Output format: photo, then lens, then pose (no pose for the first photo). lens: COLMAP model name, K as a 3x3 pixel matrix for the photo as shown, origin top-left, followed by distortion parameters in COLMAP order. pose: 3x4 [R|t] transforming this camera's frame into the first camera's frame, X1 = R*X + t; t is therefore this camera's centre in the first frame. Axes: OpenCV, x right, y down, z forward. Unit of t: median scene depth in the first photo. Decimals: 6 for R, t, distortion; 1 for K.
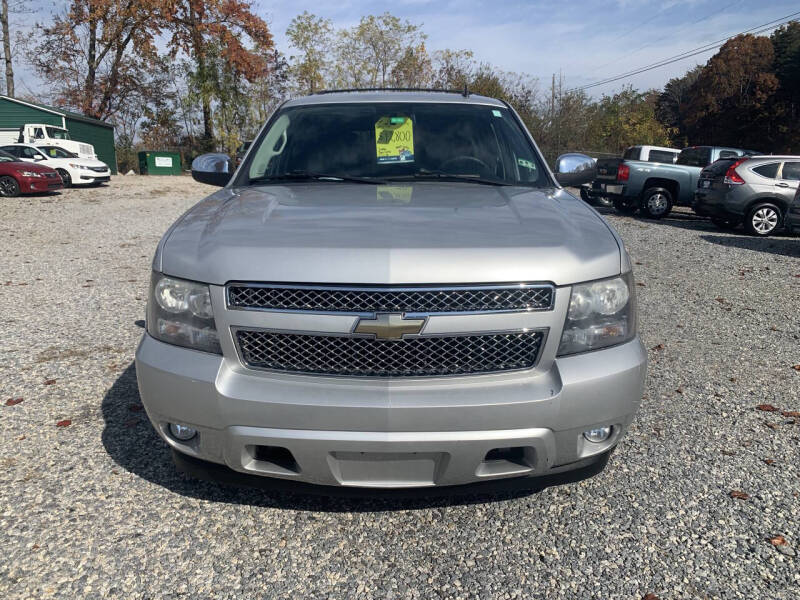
lens RADIAL K [[597.6, 0, 400.0], [0, 597.6, 300.0], [0, 0, 1]] dist [0.007924, -0.007547]
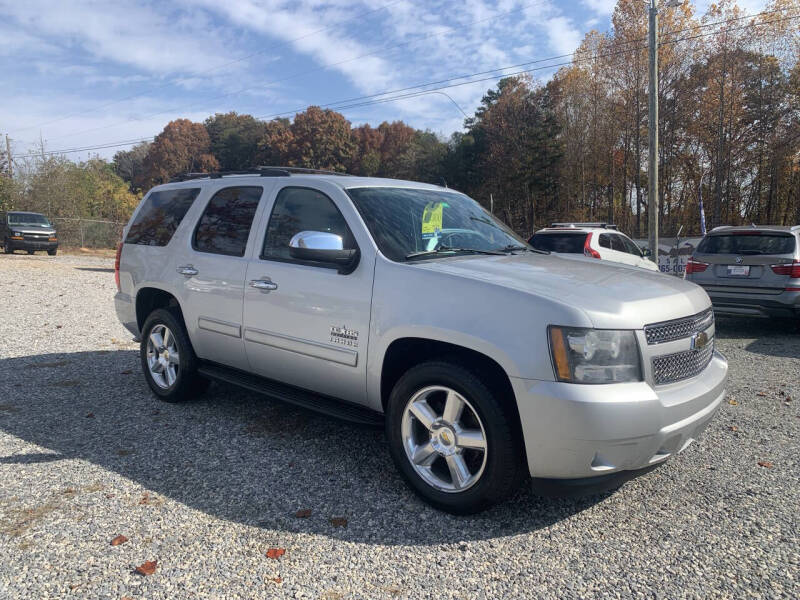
lens RADIAL K [[595.9, 0, 389.9], [0, 595.9, 312.5], [0, 0, 1]] dist [0.006344, -0.003916]
pose [[0.685915, -0.097530, 0.721116, -1.131219], [0.161896, 0.986594, -0.020557, -0.086446], [-0.709443, 0.130846, 0.692509, 0.300997]]
